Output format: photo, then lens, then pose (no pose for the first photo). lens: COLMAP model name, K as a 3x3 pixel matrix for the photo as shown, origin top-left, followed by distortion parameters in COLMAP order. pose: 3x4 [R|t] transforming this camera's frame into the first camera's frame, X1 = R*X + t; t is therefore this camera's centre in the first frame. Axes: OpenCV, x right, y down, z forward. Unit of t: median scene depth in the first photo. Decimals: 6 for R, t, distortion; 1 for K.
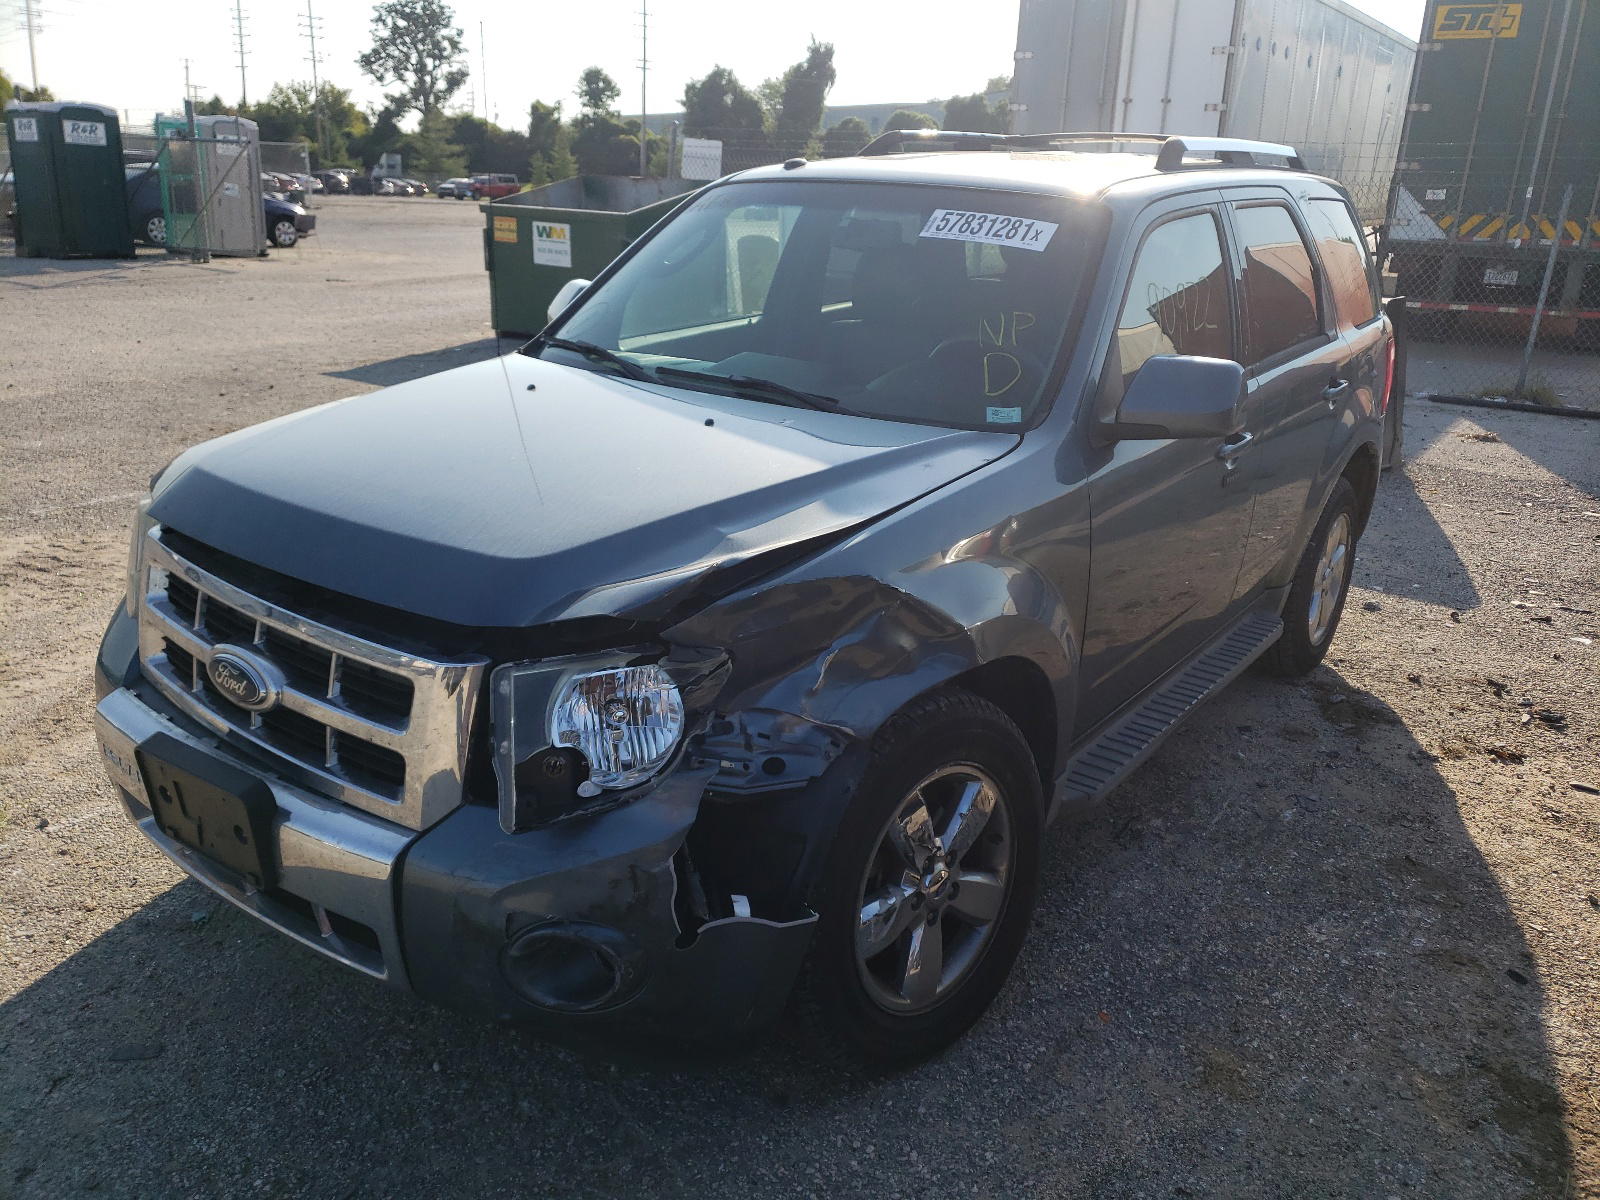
lens RADIAL K [[1246.9, 0, 811.3], [0, 1246.9, 579.2], [0, 0, 1]] dist [0.065290, -0.089858]
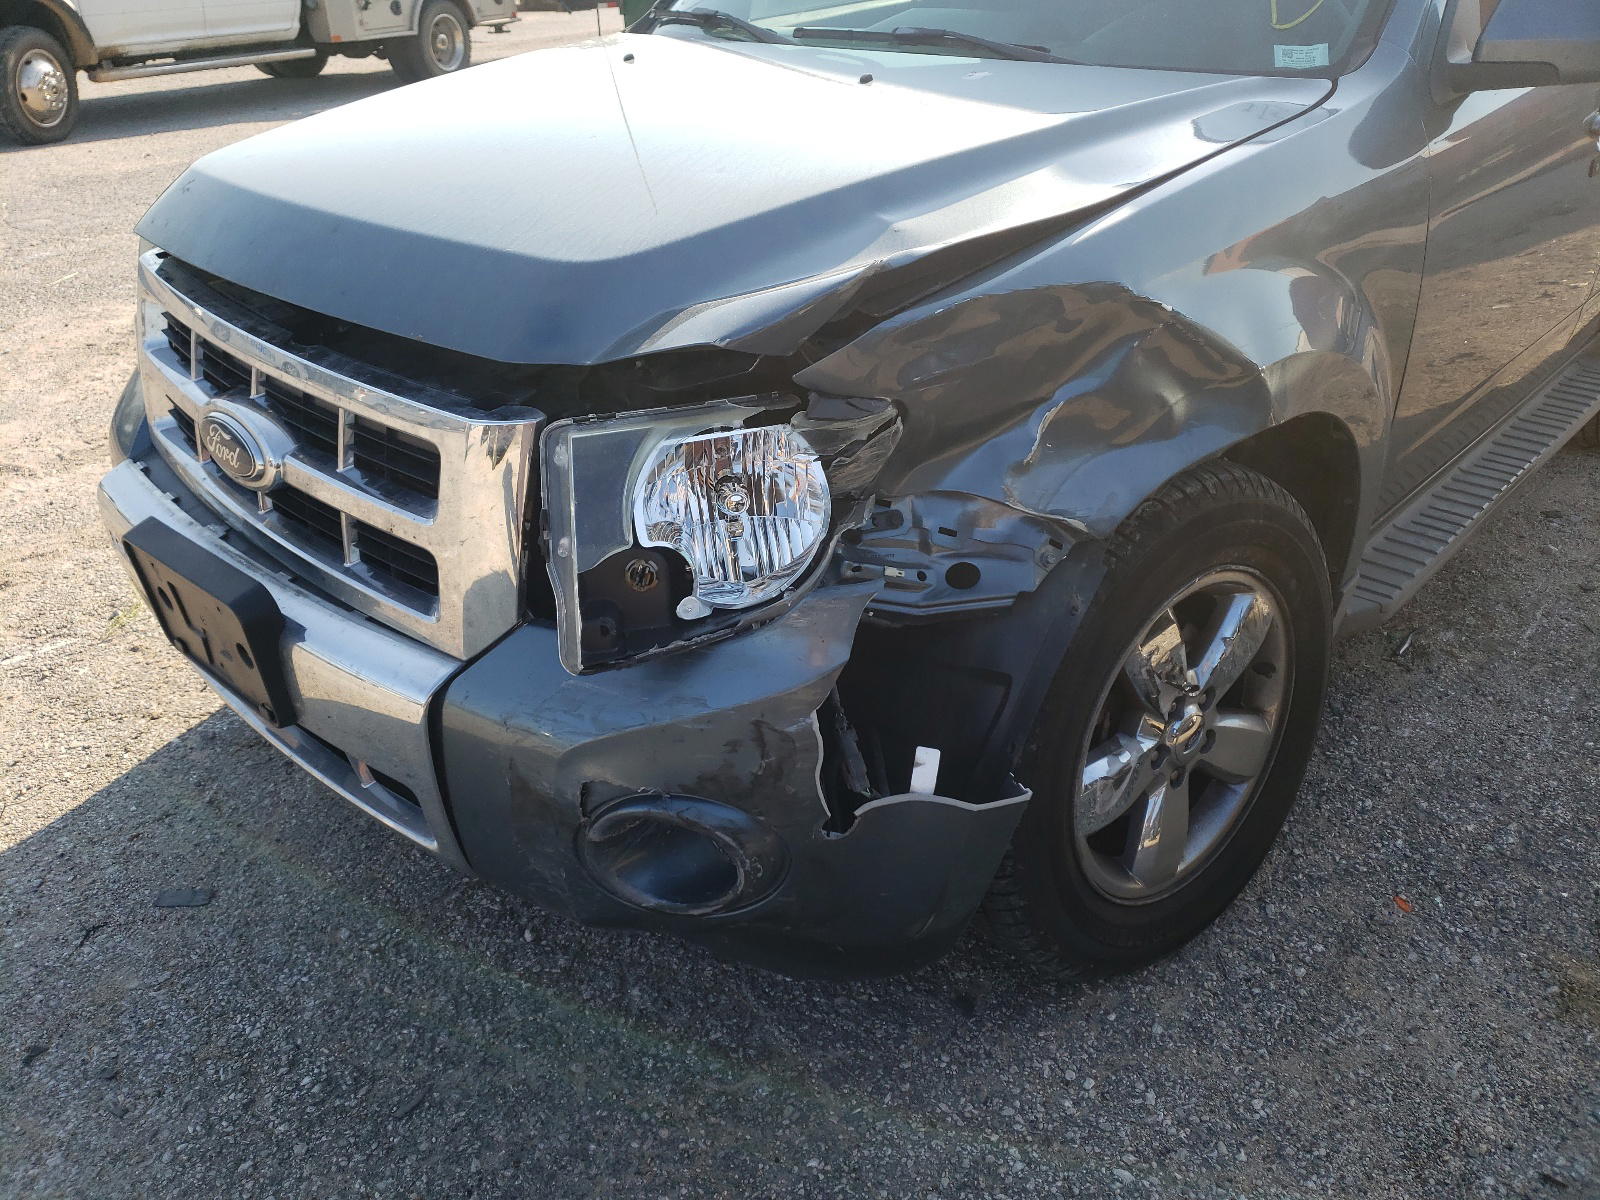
lens RADIAL K [[1246.9, 0, 811.3], [0, 1246.9, 579.2], [0, 0, 1]] dist [0.065290, -0.089858]
pose [[0.992669, 0.010356, -0.120419, -0.028690], [0.010864, 0.984645, 0.174232, 0.030768], [0.120375, -0.174263, 0.977314, 0.305465]]
